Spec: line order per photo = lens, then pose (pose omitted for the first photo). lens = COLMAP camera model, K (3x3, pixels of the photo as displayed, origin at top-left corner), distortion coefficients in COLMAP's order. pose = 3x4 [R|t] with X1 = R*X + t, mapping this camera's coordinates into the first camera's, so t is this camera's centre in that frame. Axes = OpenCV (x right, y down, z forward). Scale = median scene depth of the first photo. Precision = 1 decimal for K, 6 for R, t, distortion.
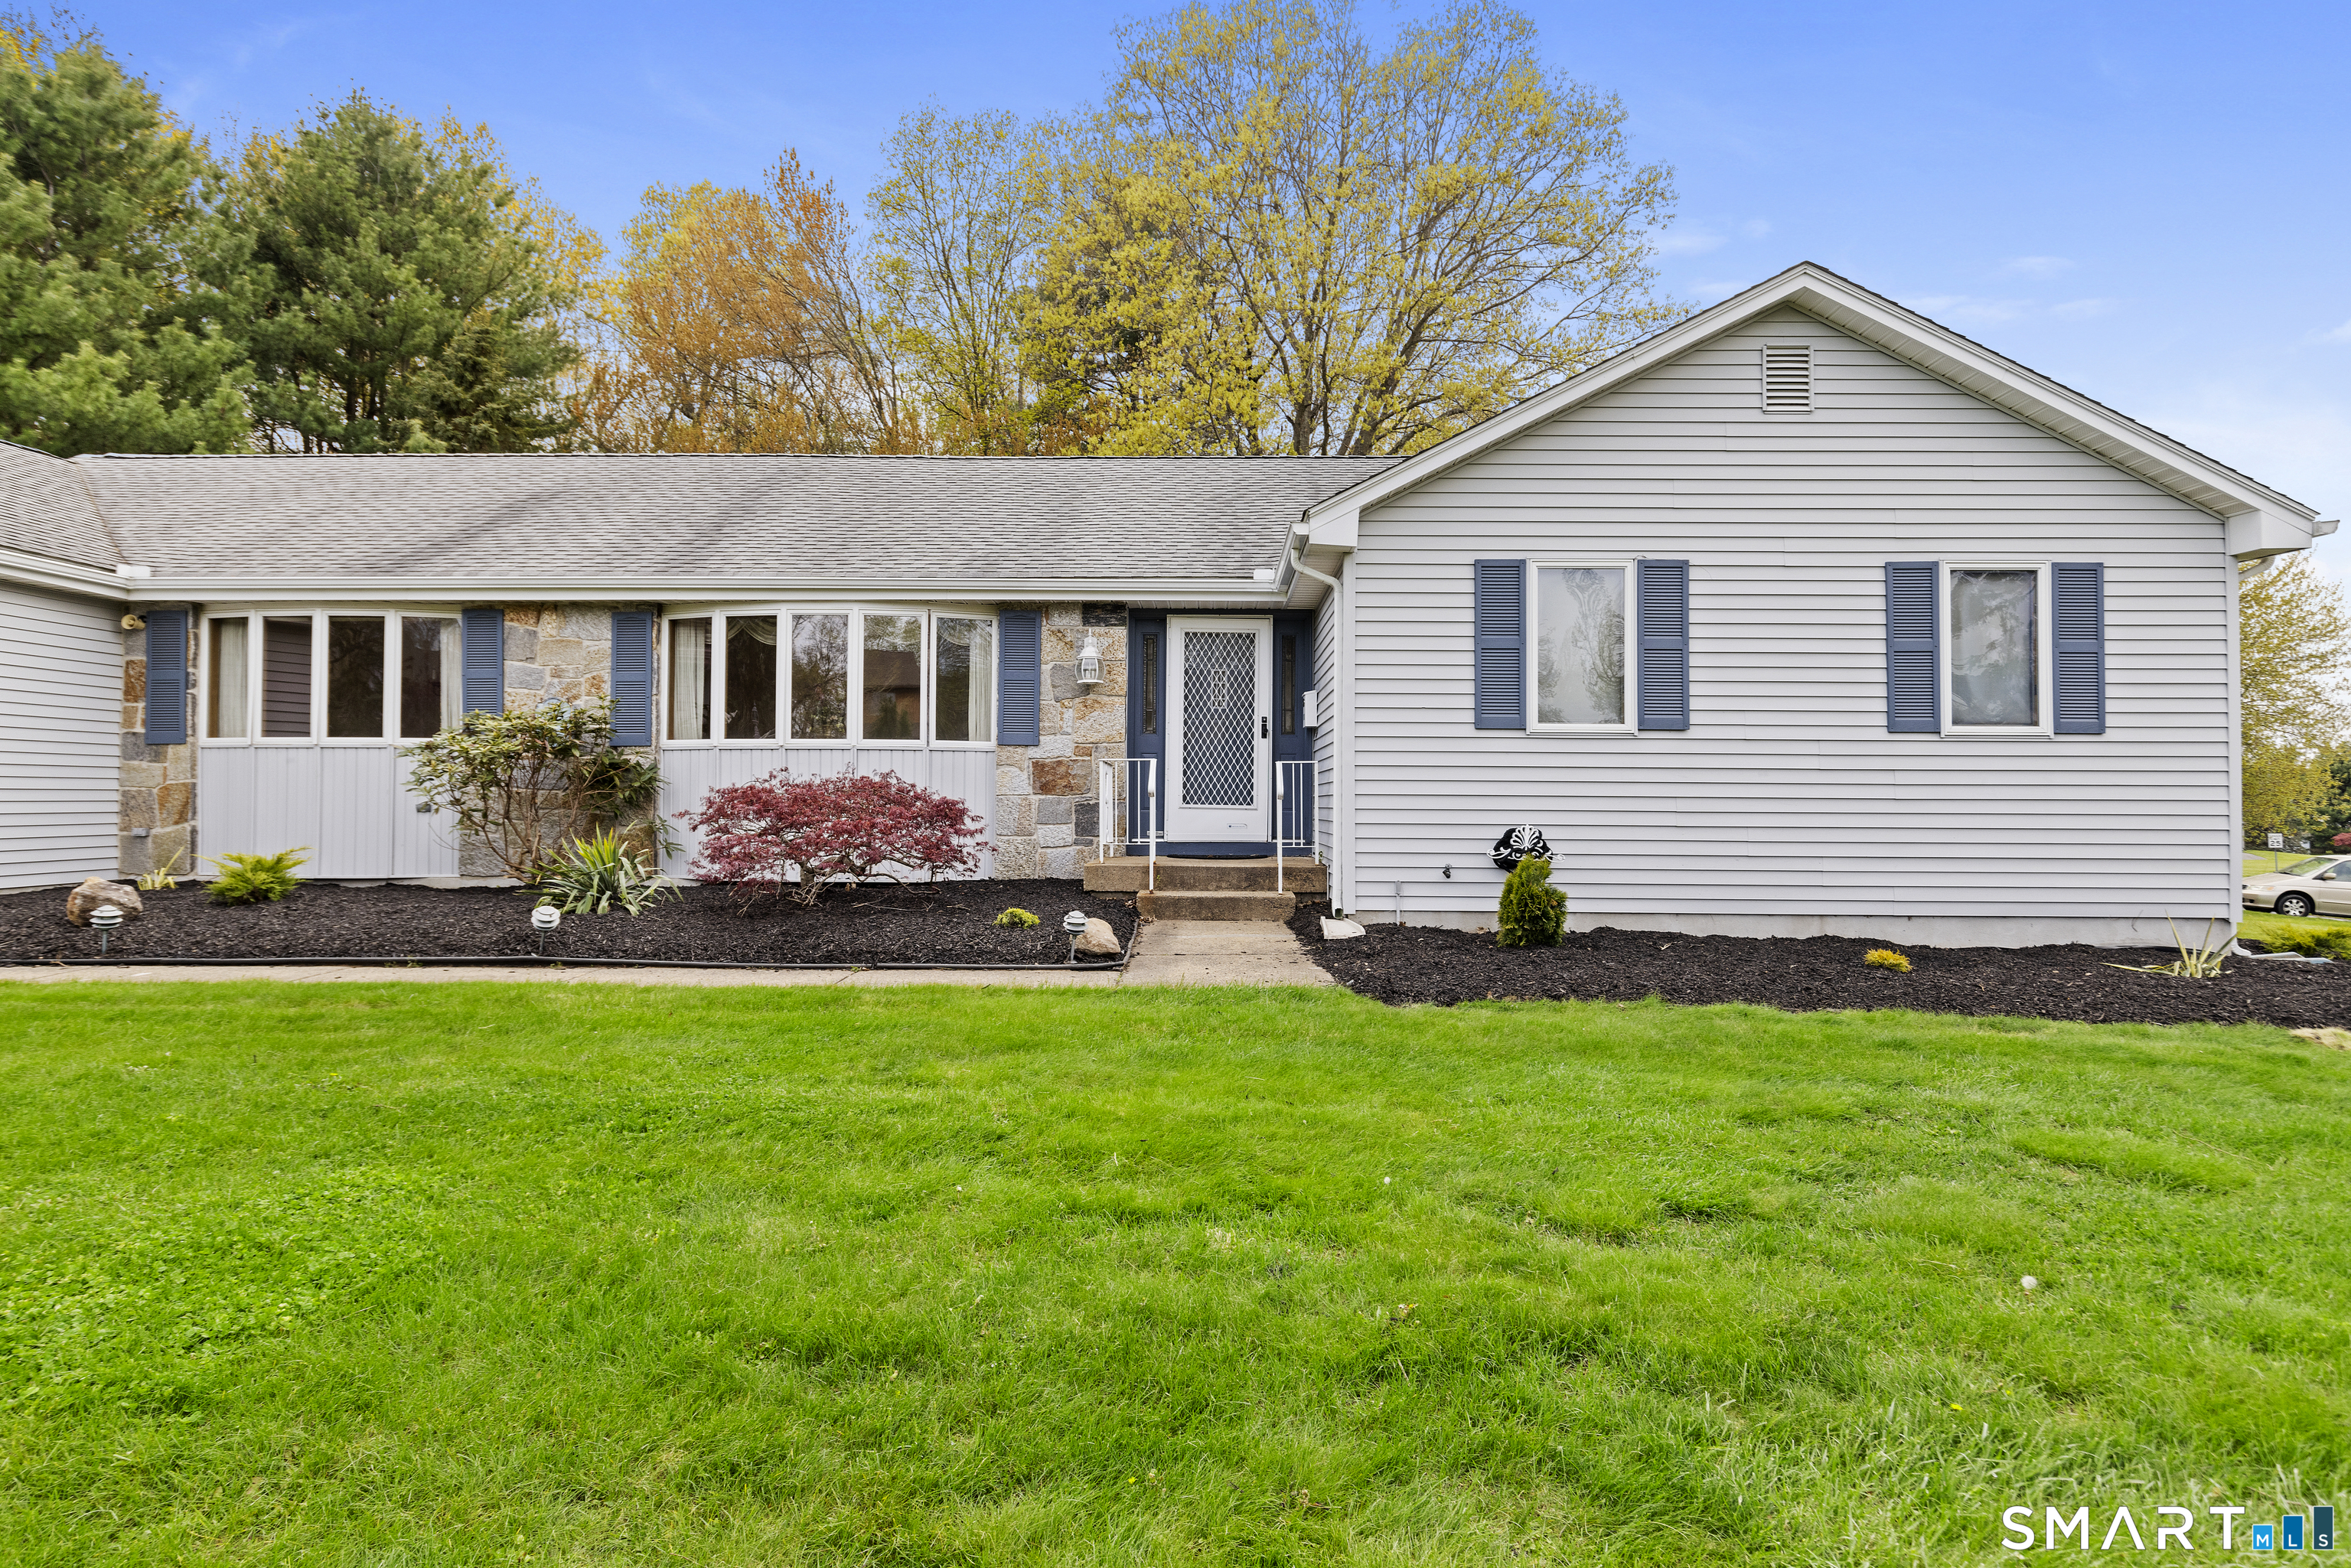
lens RADIAL K [[1358.2, 0, 1178.6], [0, 1358.2, 776.8], [0, 0, 1]] dist [-0.001370, 0.000367]
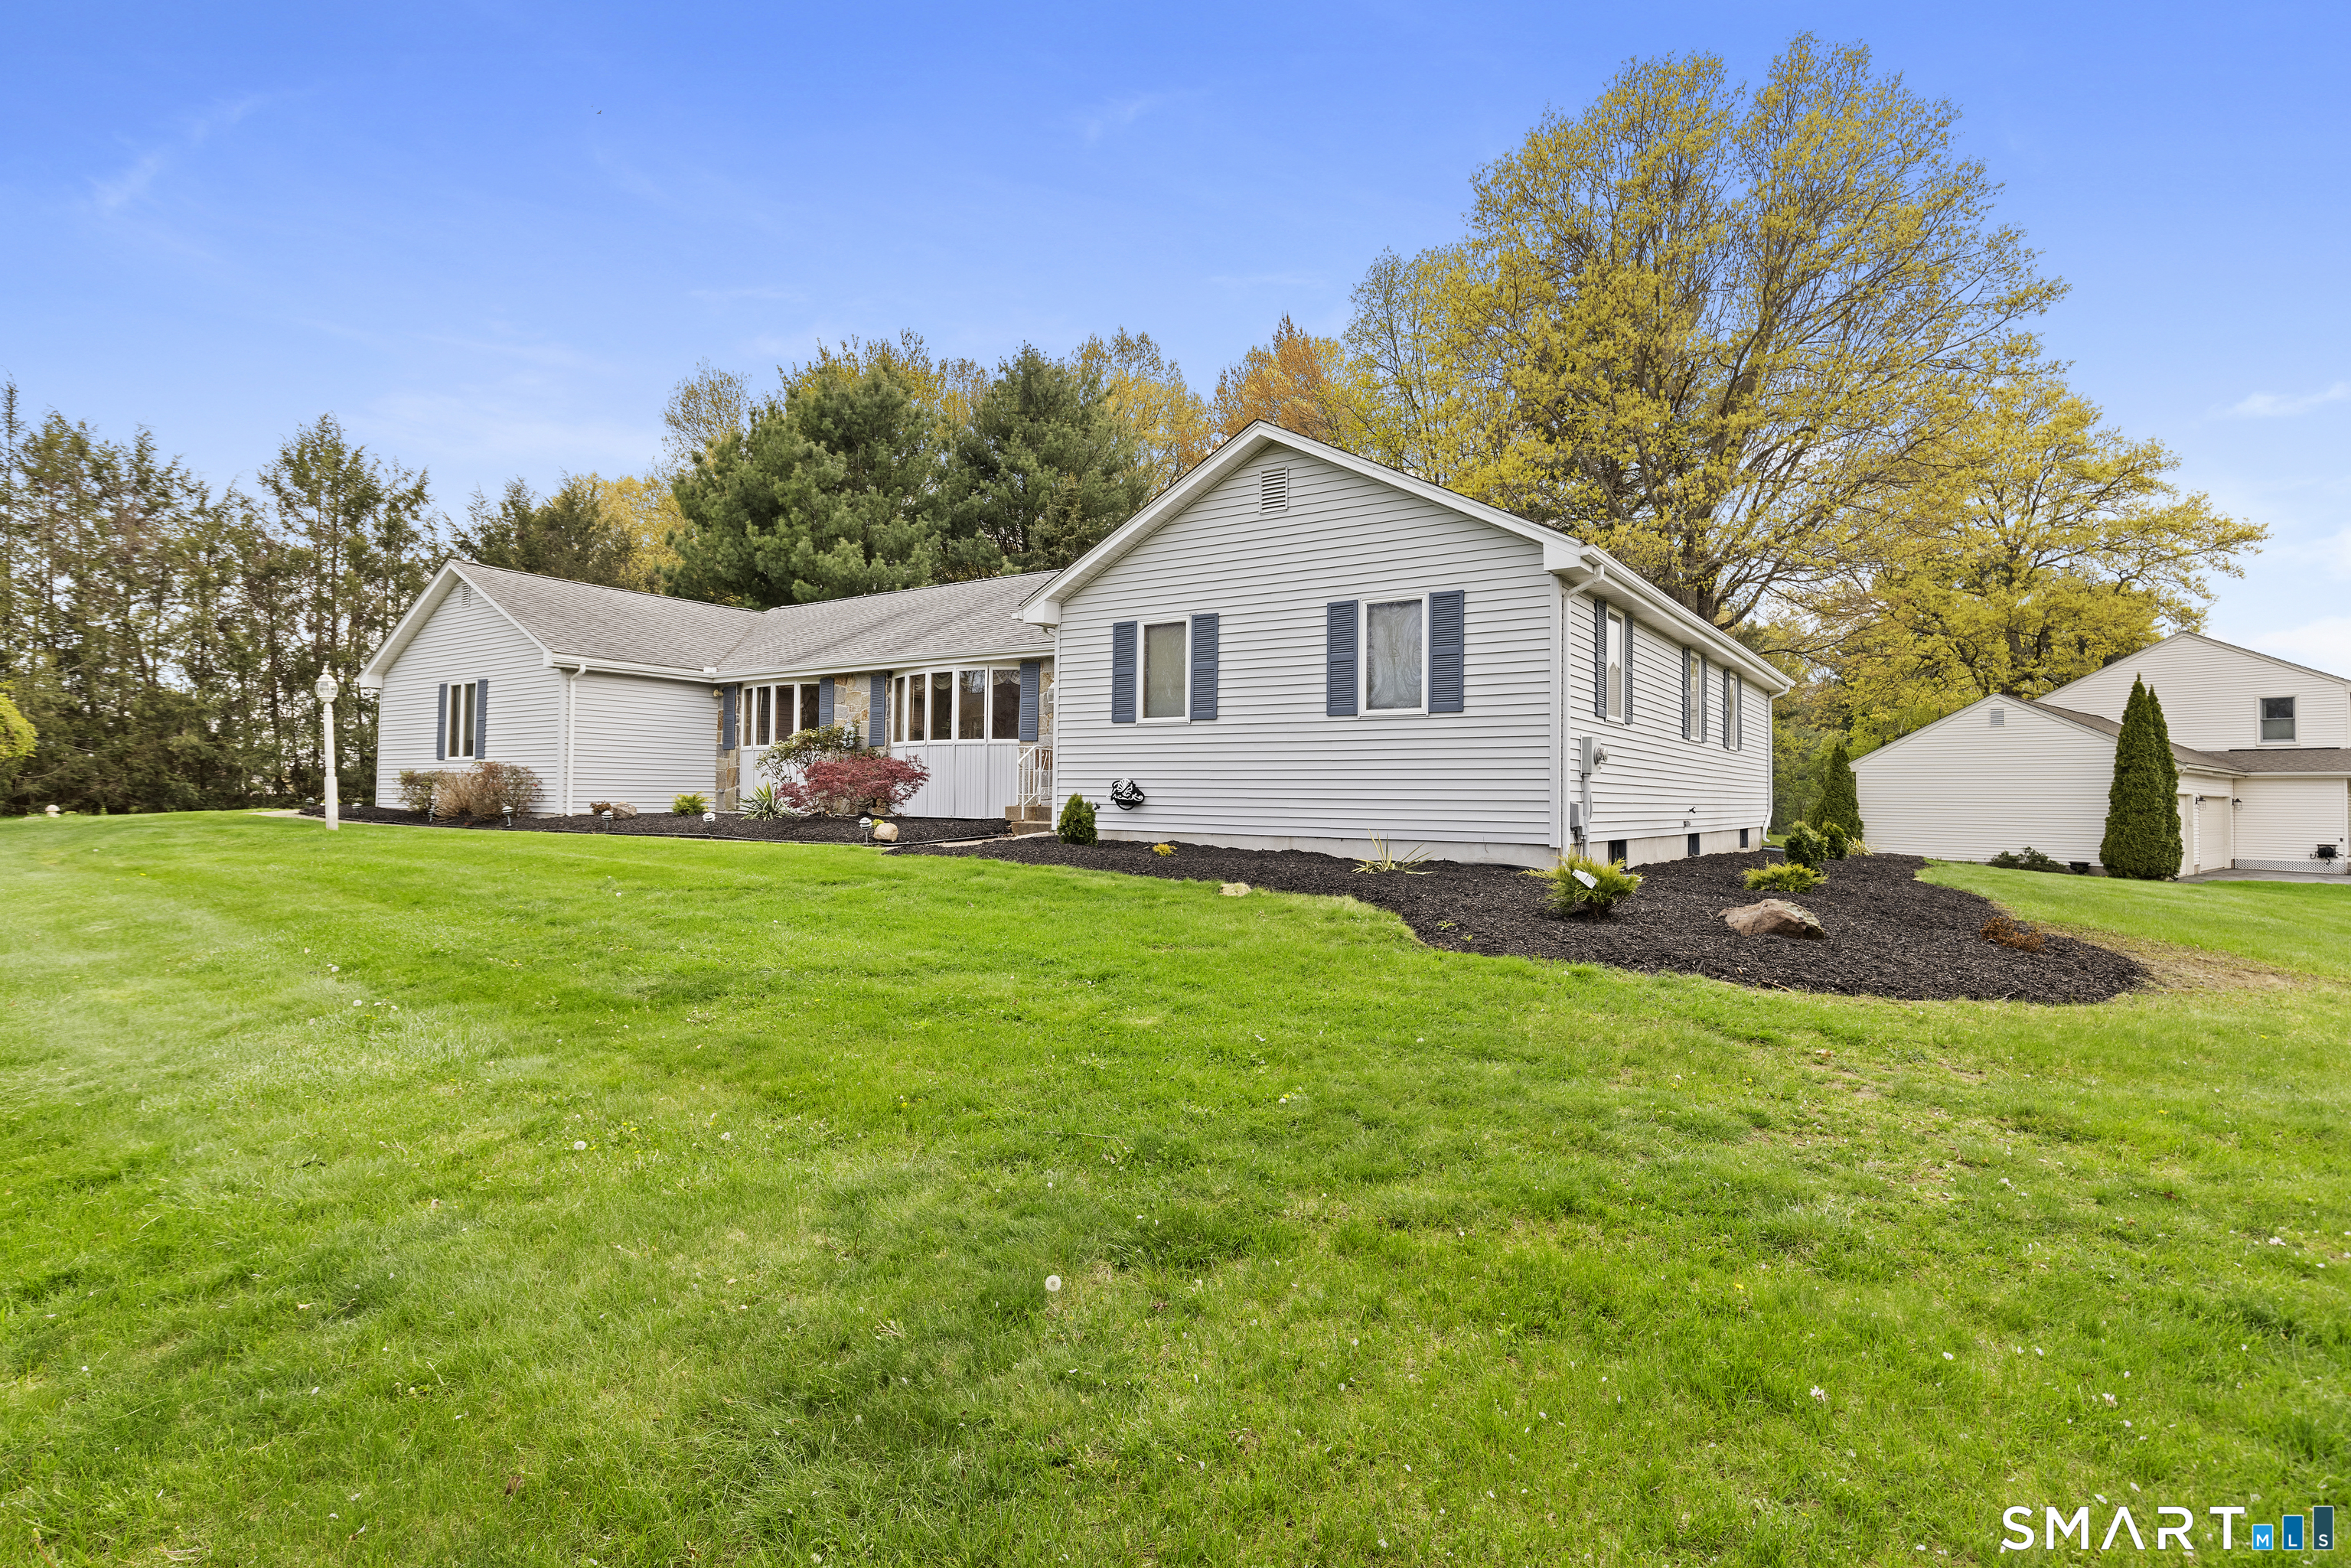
lens RADIAL K [[1165.9, 0, 1154.9], [0, 1165.9, 777.8], [0, 0, 1]] dist [0.003554, 0.000265]
pose [[0.824571, -0.005498, -0.565732, 0.862474], [0.002247, 0.999977, -0.006443, 0.034364], [0.565755, 0.004042, 0.824564, -0.138265]]
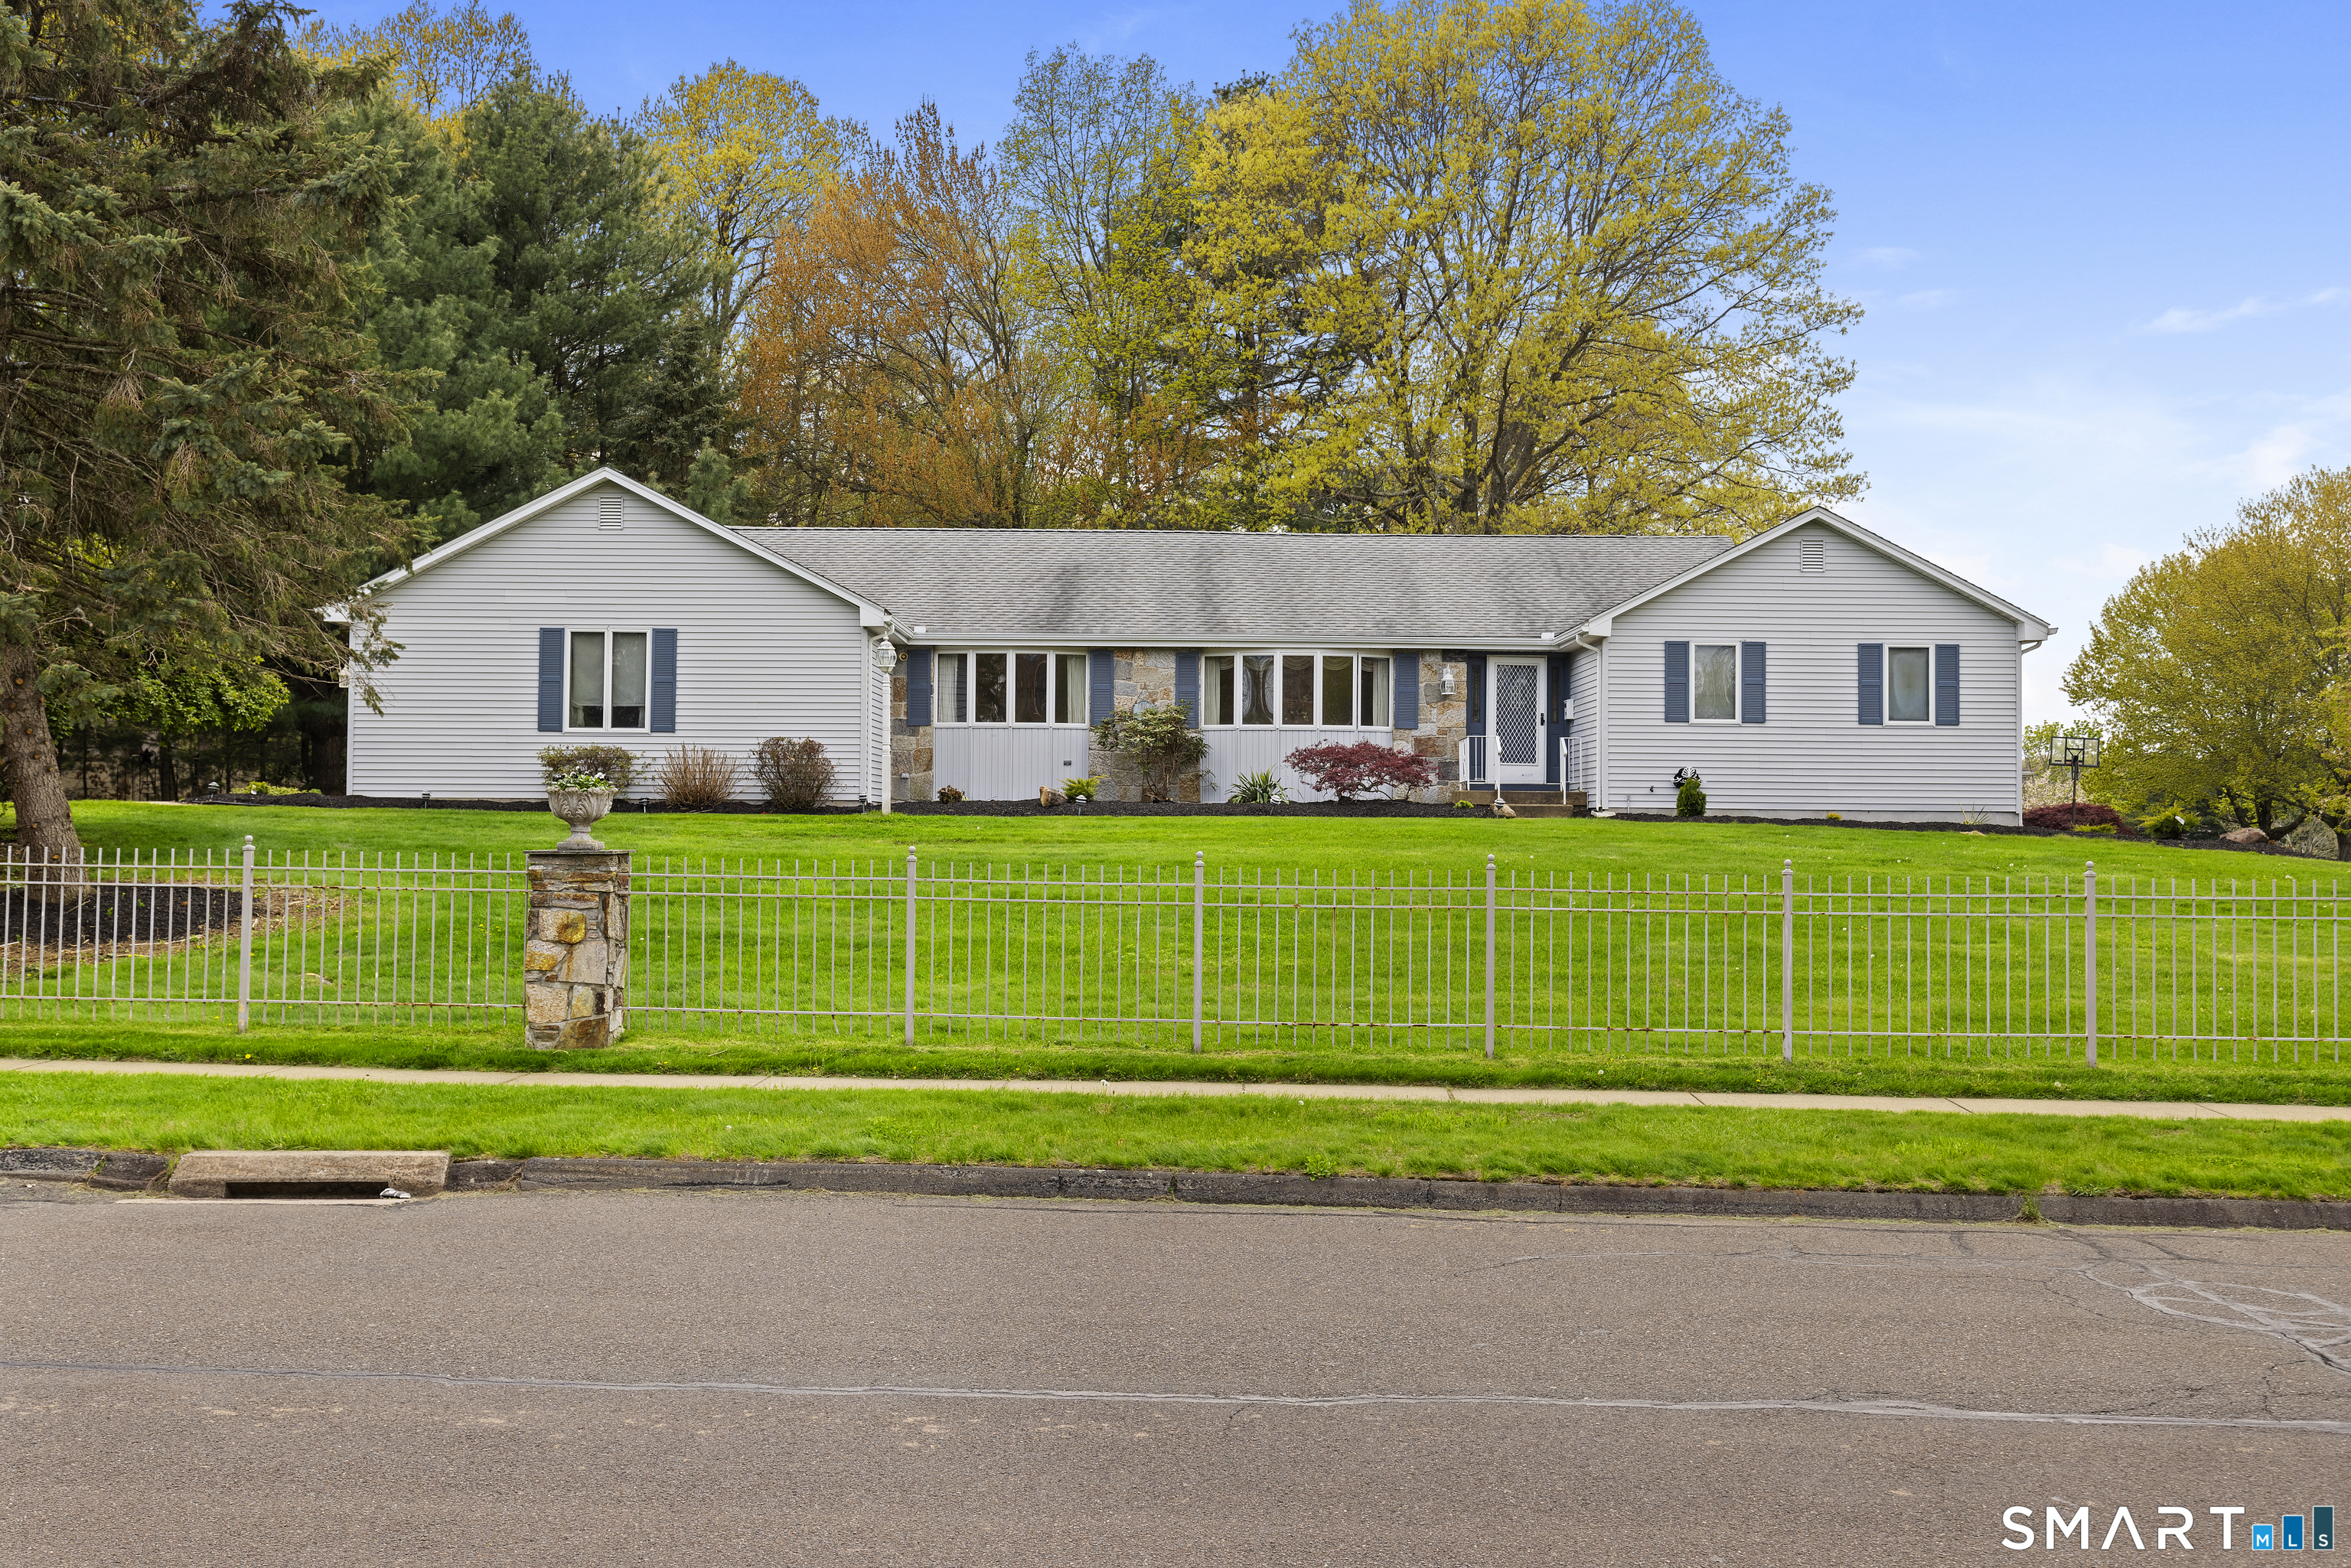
lens RADIAL K [[2321.3, 0, 1171.3], [0, 2321.3, 796.1], [0, 0, 1]] dist [0.025188, 0.000000]
pose [[0.999548, 0.003376, 0.029861, -0.519241], [-0.003458, 0.999990, 0.002680, 0.058127], [-0.029852, -0.002782, 0.999550, -2.048453]]
